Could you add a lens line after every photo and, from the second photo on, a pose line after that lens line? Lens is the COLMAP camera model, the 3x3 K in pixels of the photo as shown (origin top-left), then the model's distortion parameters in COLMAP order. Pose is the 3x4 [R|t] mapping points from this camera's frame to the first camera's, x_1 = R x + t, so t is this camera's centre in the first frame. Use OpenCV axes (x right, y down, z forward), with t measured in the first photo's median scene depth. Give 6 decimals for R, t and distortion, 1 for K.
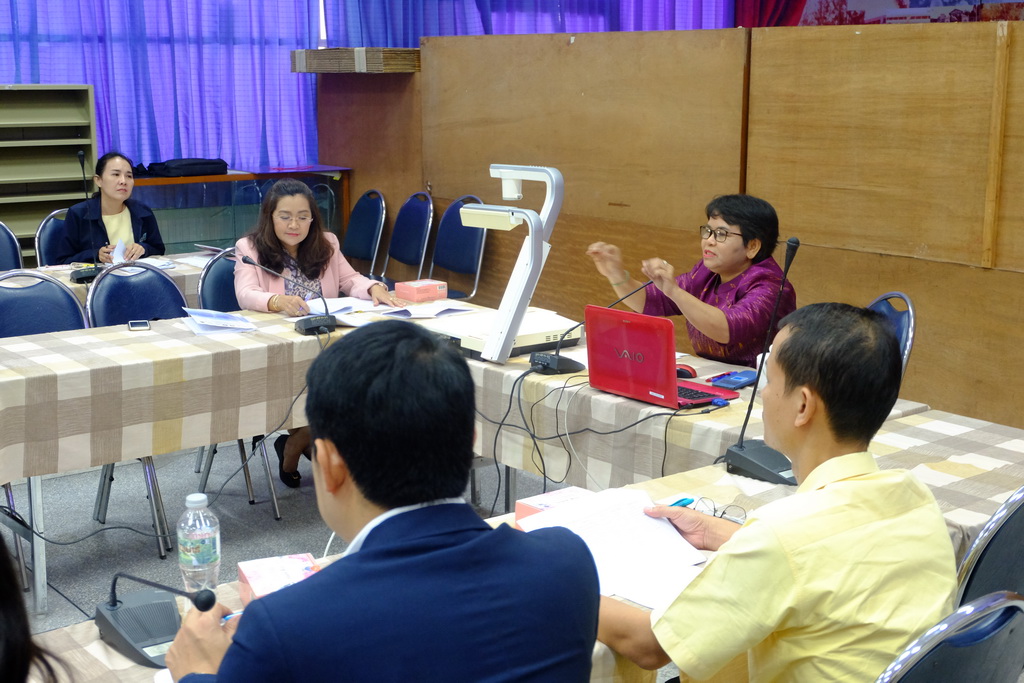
lens RADIAL K [[1392.7, 0, 512.0], [0, 1392.7, 341.5], [0, 0, 1]] dist [0.008197, 0.001259]
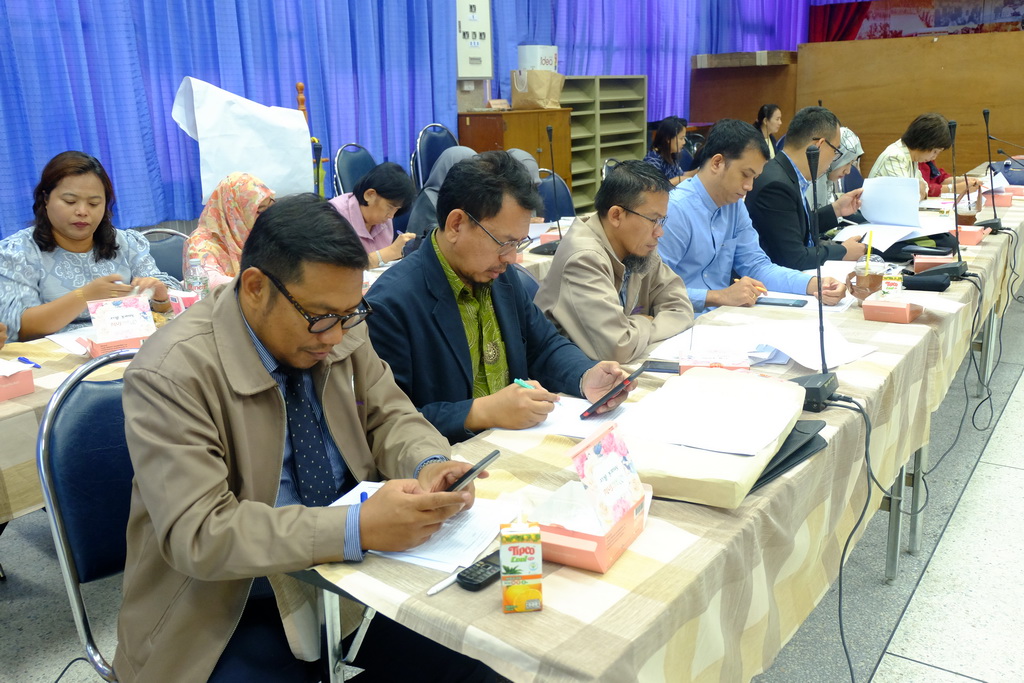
lens RADIAL K [[941.9, 0, 512.0], [0, 941.9, 341.5], [0, 0, 1]] dist [0.019719, 0.009046]
pose [[0.950587, -0.107946, 0.291087, -1.013332], [0.089527, 0.993087, 0.075912, 0.048280], [-0.297269, -0.046101, 0.953680, -0.097350]]
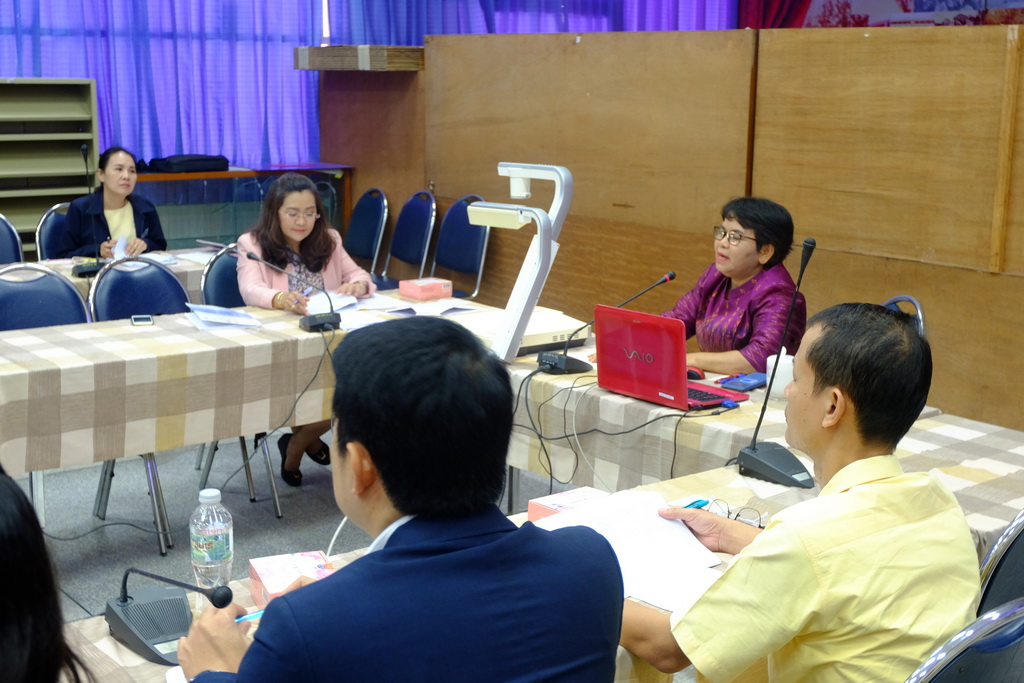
lens RADIAL K [[1392.7, 0, 512.0], [0, 1392.7, 341.5], [0, 0, 1]] dist [0.008197, 0.001259]
pose [[0.999927, 0.011310, 0.004176, -0.006212], [-0.011305, 0.999935, -0.001143, 0.001081], [-0.004189, 0.001096, 0.999991, 0.004667]]
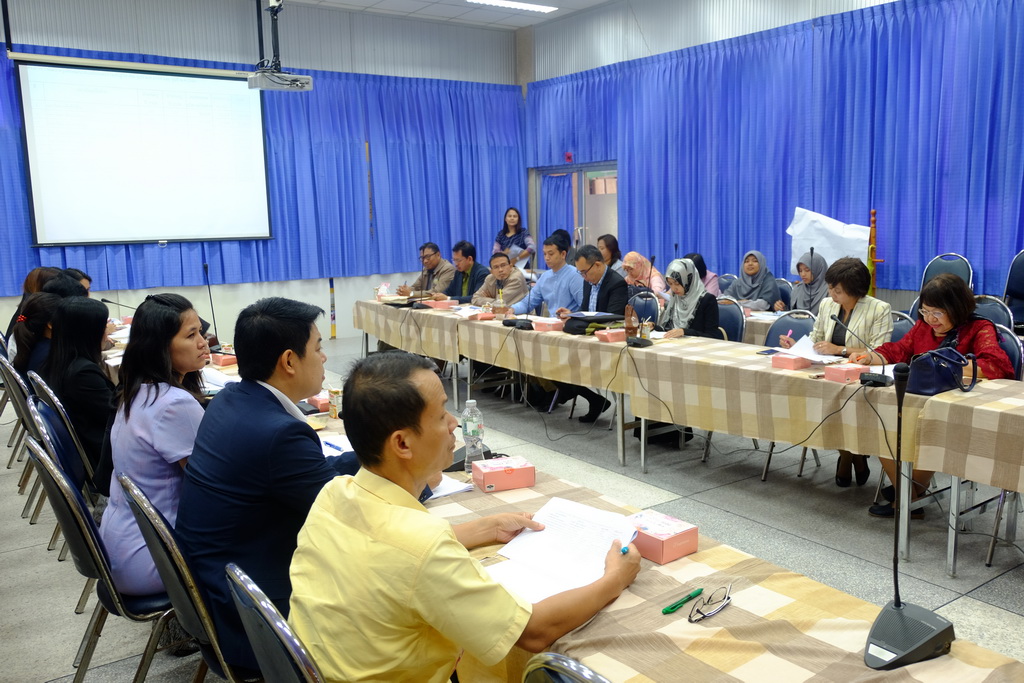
lens RADIAL K [[842.5, 0, 512.0], [0, 842.5, 341.5], [0, 0, 1]] dist [-0.006242, -0.004425]
pose [[-0.064976, 0.149333, -0.986650, 0.323210], [-0.172497, 0.972174, 0.158502, -0.058992], [0.982865, 0.180493, -0.037408, 0.374311]]
